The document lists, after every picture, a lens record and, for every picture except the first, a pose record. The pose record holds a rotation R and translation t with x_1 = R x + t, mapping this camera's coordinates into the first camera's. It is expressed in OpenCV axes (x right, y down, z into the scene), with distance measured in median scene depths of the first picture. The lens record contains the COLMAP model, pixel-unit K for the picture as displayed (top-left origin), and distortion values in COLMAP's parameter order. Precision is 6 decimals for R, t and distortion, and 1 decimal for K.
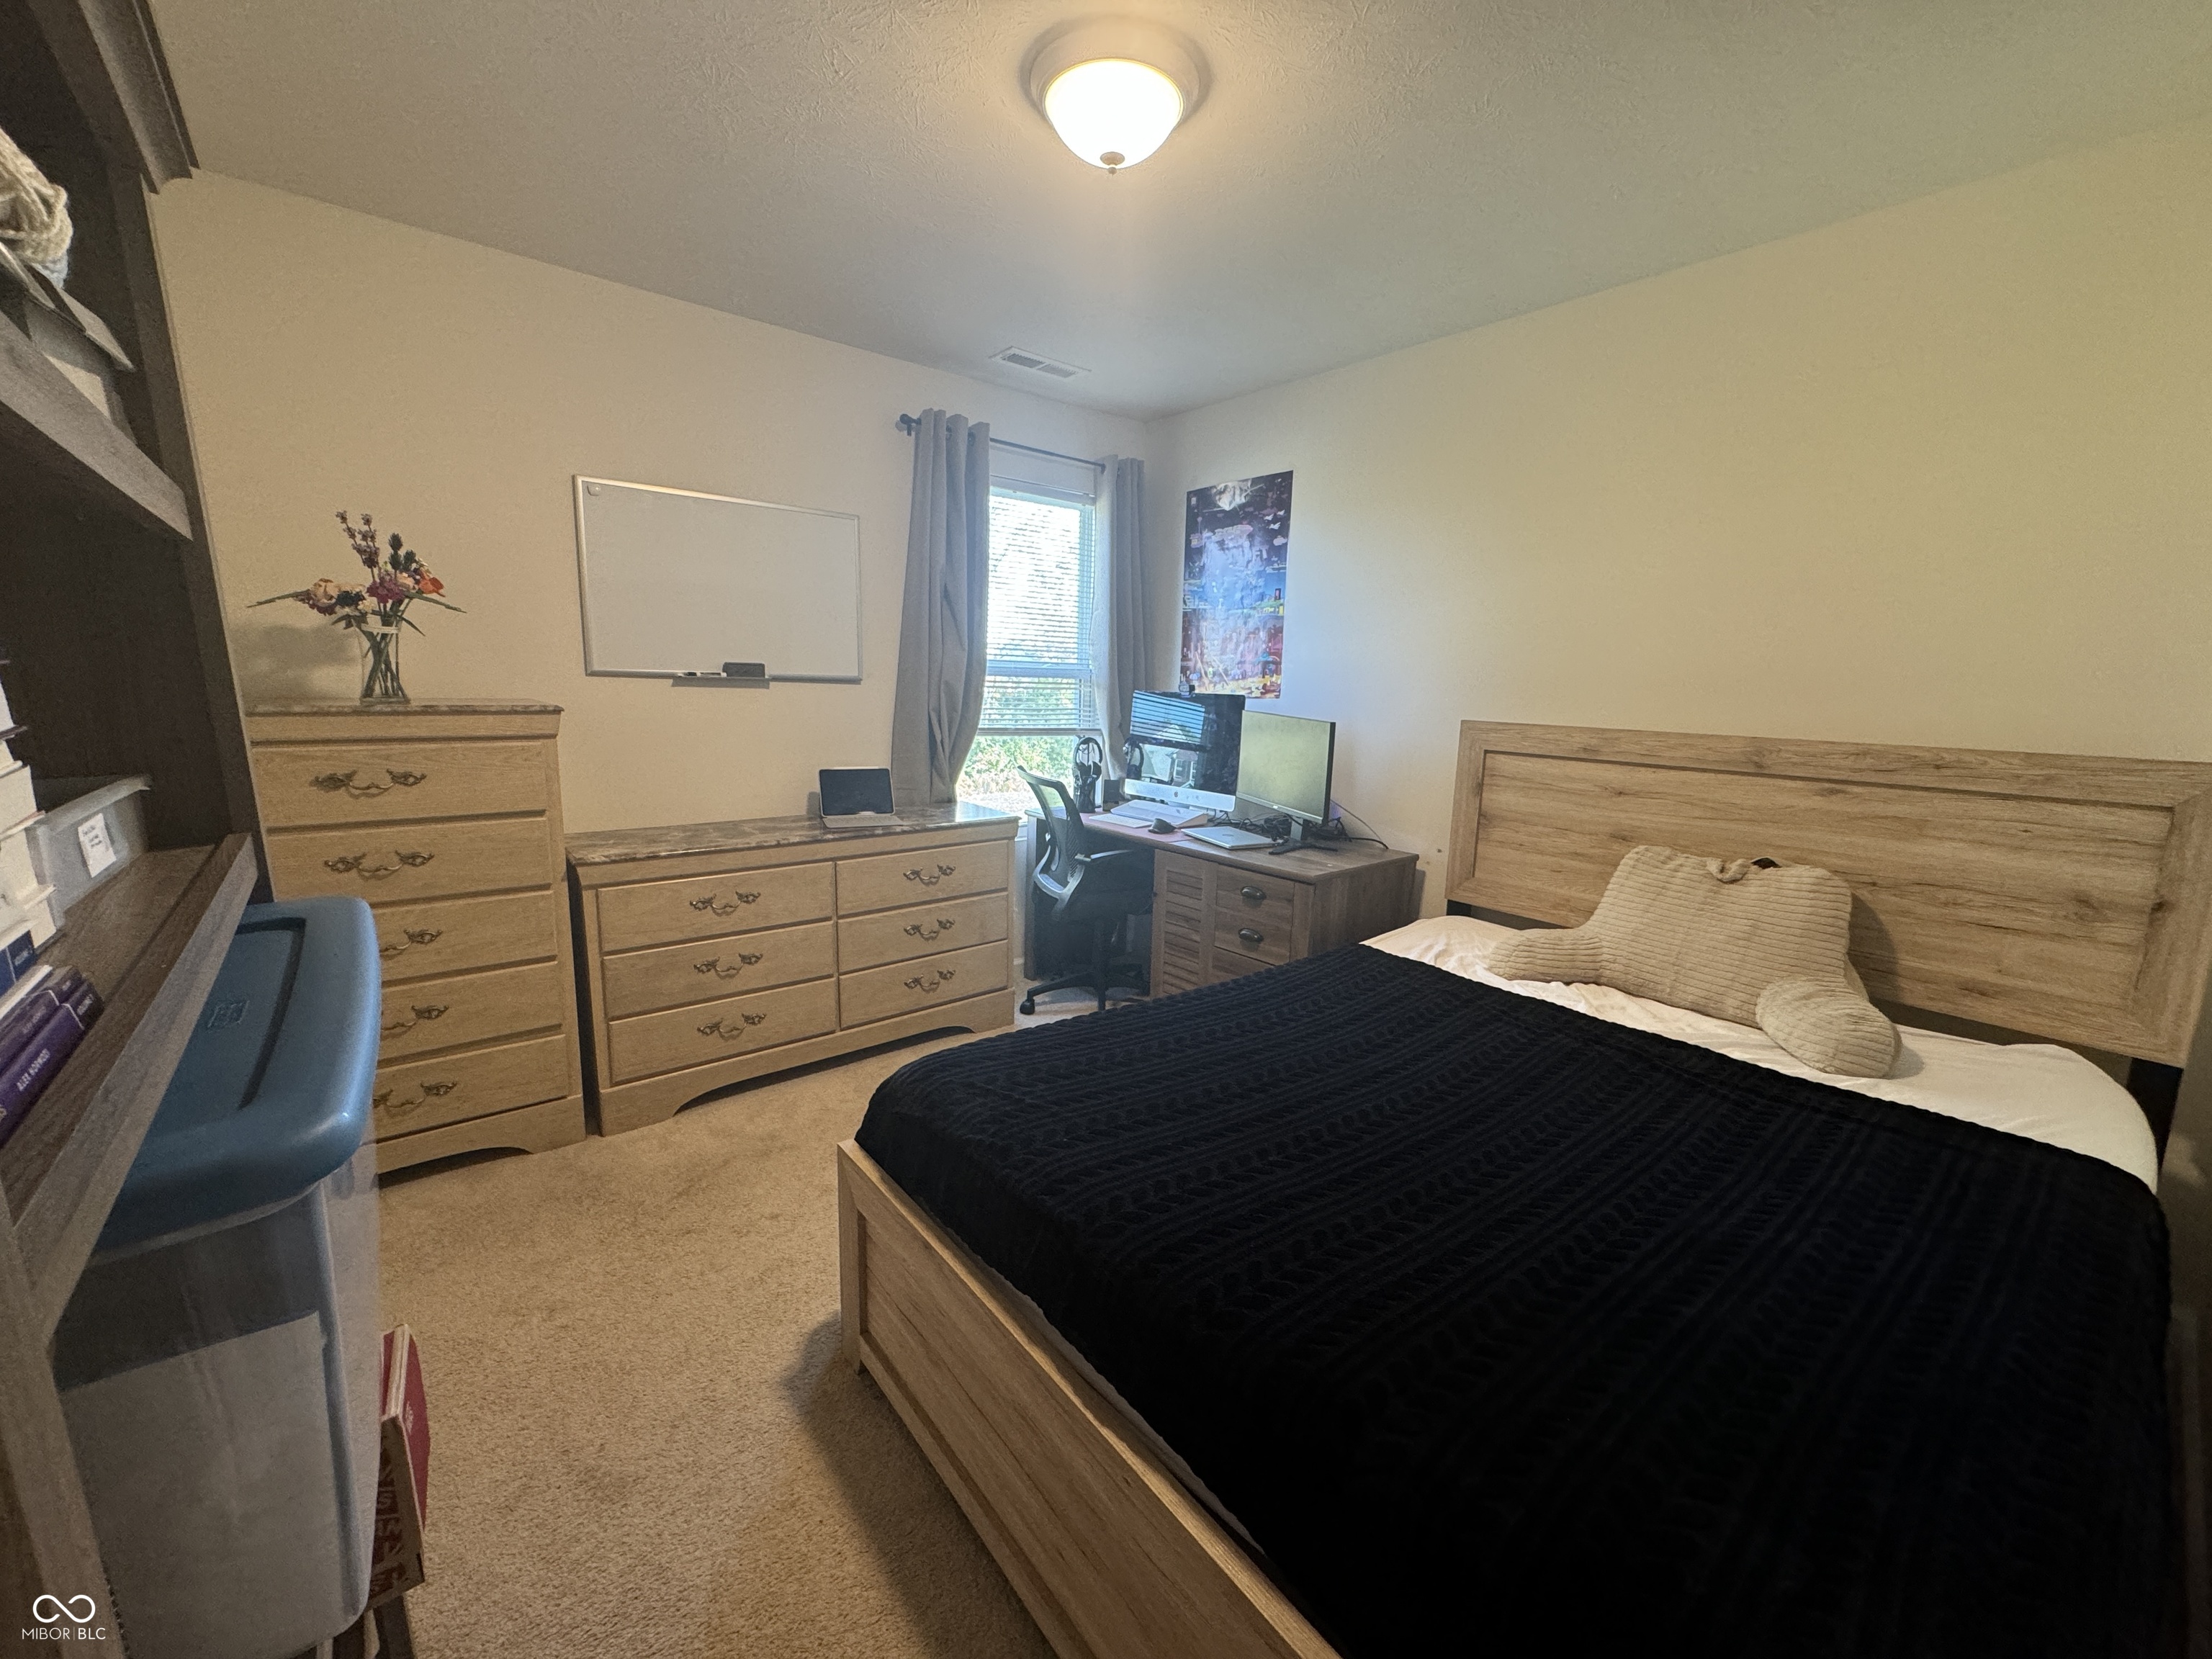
lens RADIAL K [[879.8, 0, 1109.1], [0, 879.8, 833.6], [0, 0, 1]] dist [-0.001611, 0.000526]
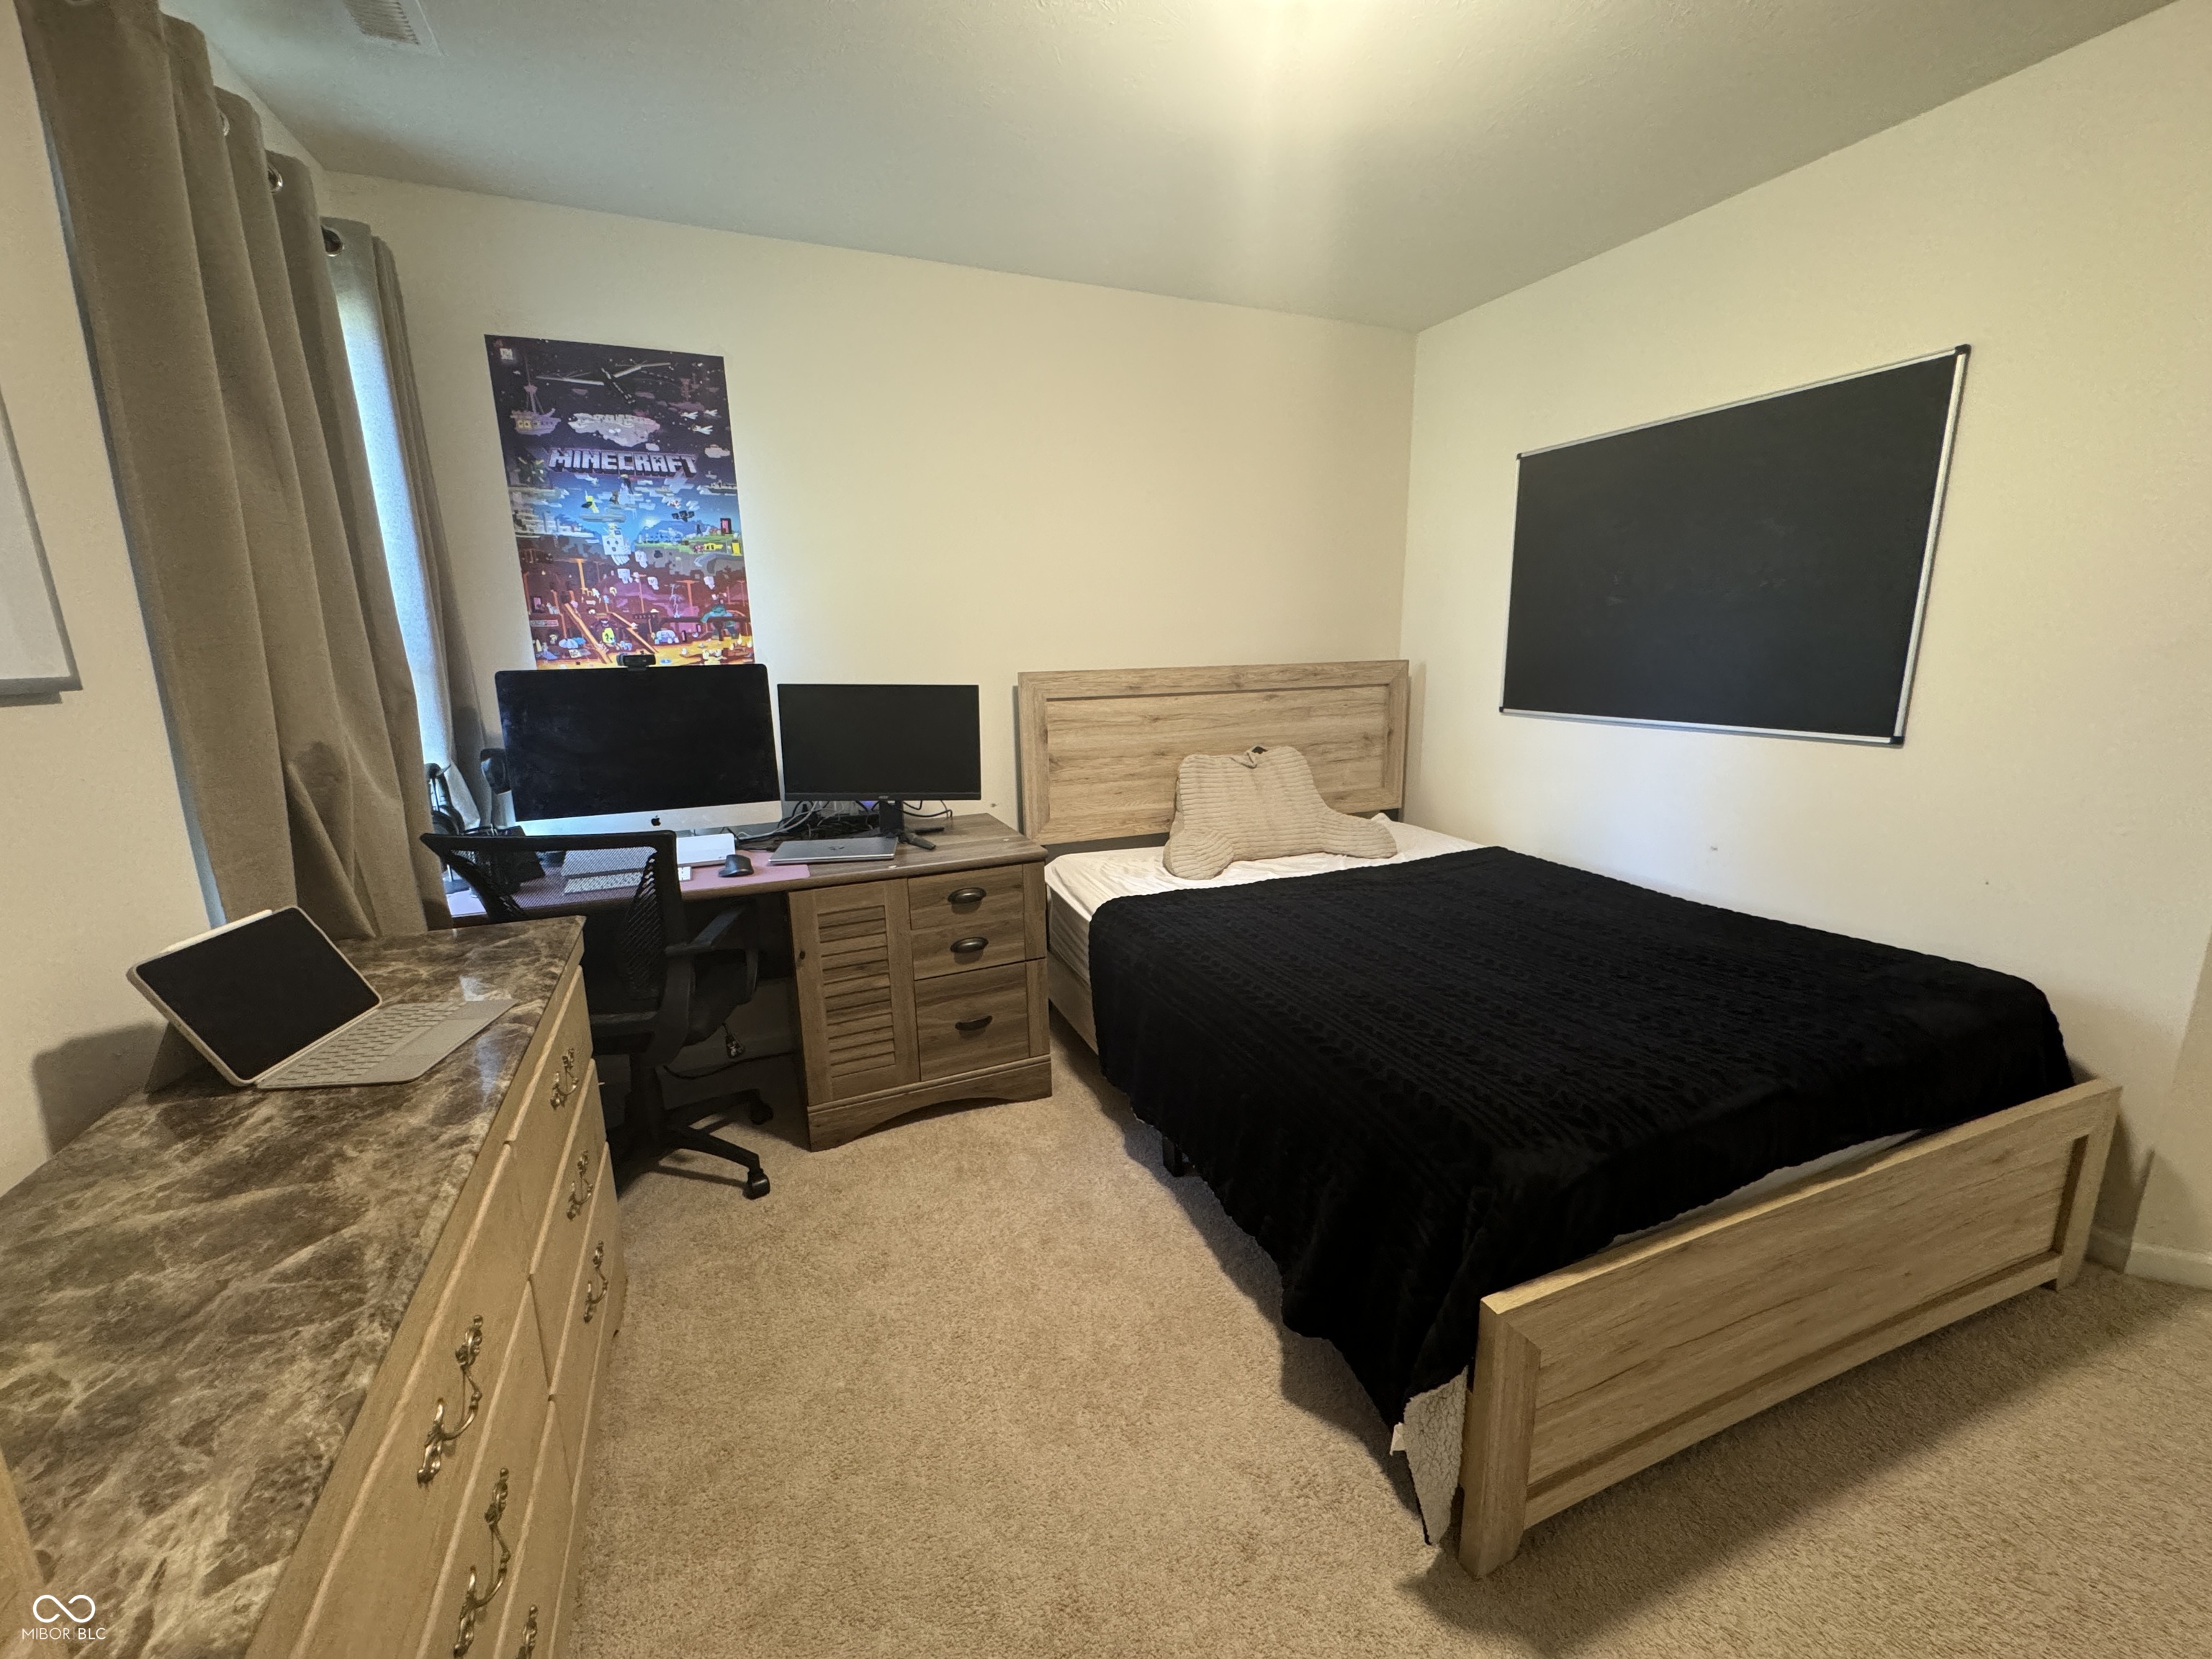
lens RADIAL K [[879.8, 0, 1106.5], [0, 879.8, 828.9], [0, 0, 1]] dist [-0.001611, 0.000526]
pose [[0.291771, -0.236300, 0.926840, -0.653113], [0.190981, 0.963883, 0.185623, -0.144433], [-0.937228, 0.122850, 0.326362, 0.690372]]
